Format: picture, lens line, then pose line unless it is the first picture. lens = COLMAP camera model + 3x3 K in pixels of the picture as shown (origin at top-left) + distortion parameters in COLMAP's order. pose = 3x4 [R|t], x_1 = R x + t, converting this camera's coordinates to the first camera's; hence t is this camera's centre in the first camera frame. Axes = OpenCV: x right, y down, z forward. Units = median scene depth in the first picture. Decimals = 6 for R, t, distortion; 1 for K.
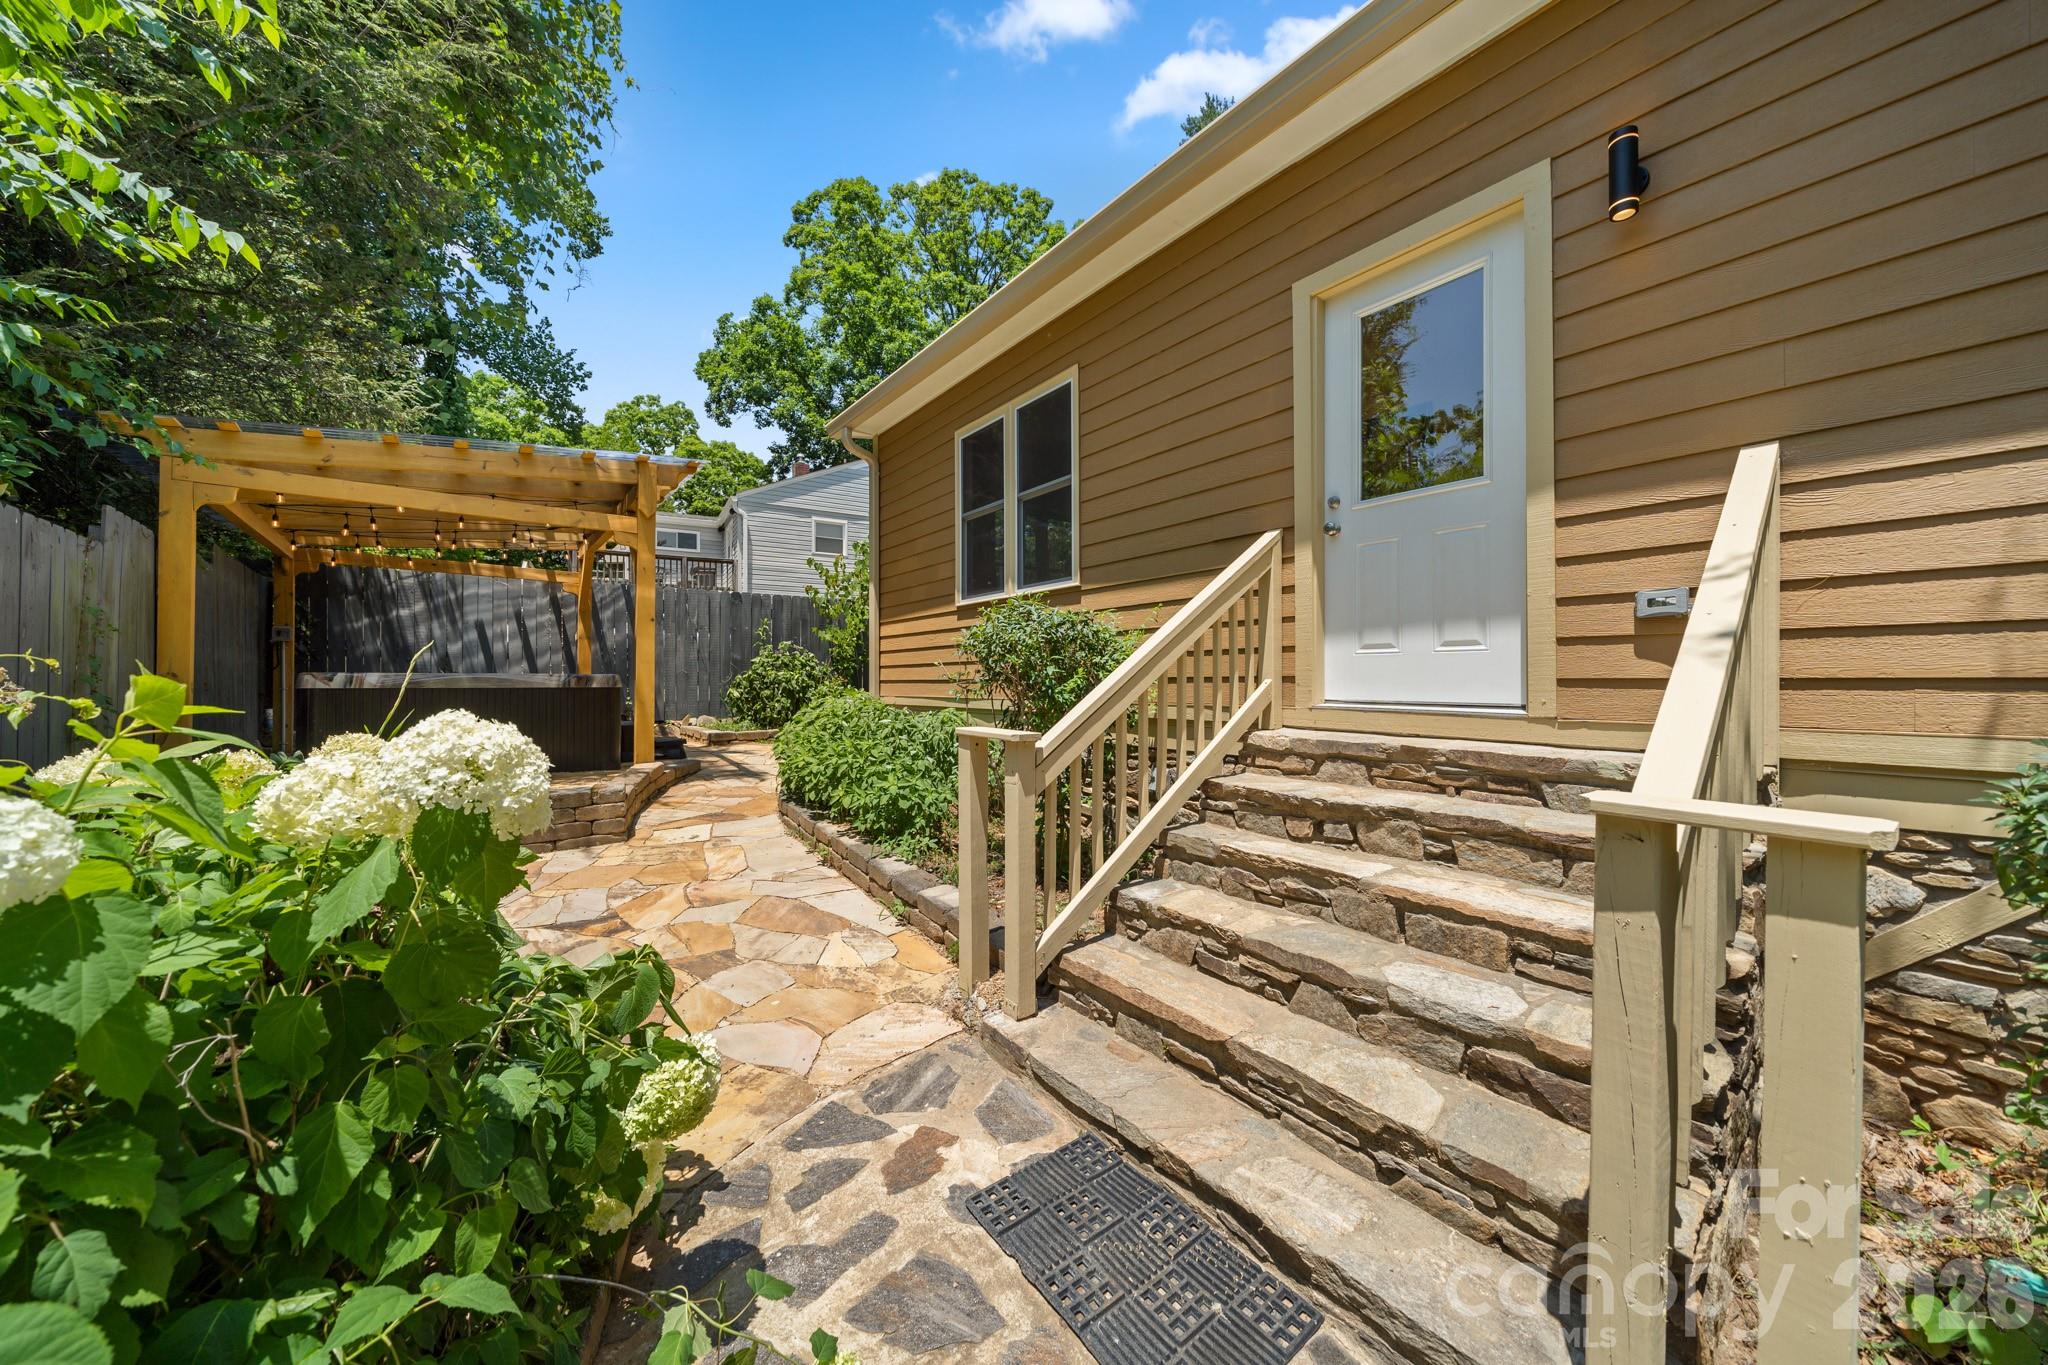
lens RADIAL K [[667.0, 0, 1024.0], [0, 667.0, 682.5], [0, 0, 1]] dist [0.000343, 0.000024]
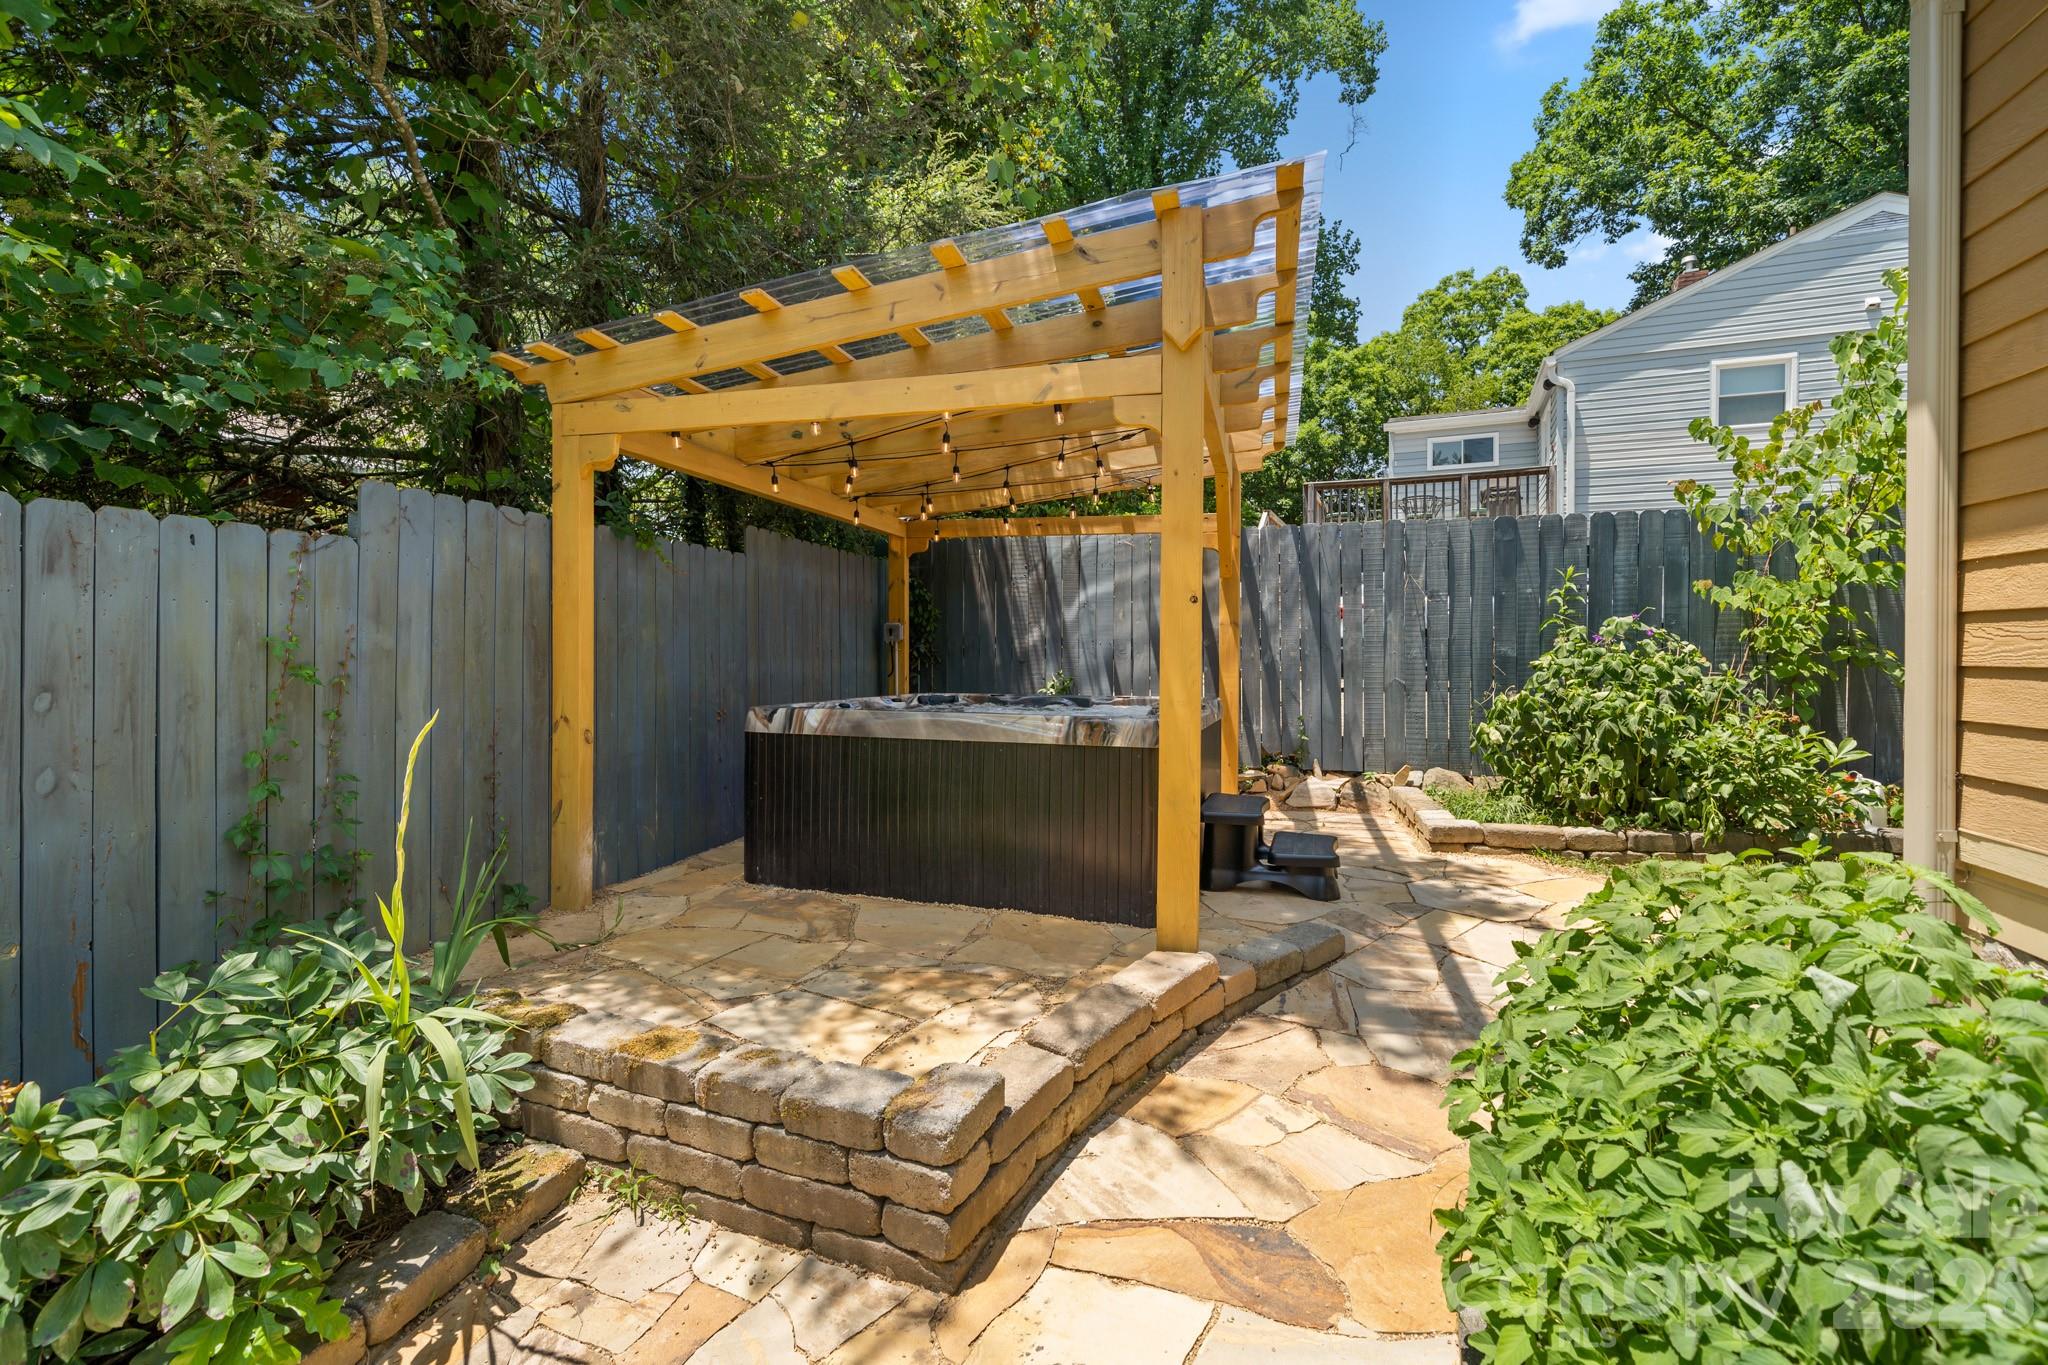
lens RADIAL K [[922.0, 0, 1025.3], [0, 922.0, 654.8], [0, 0, 1]] dist [0.000945, -0.000222]
pose [[0.581125, 0.008477, -0.813770, -0.043224], [-0.011892, 0.999927, 0.001923, -0.015700], [0.813727, 0.008560, 0.581184, 0.156004]]
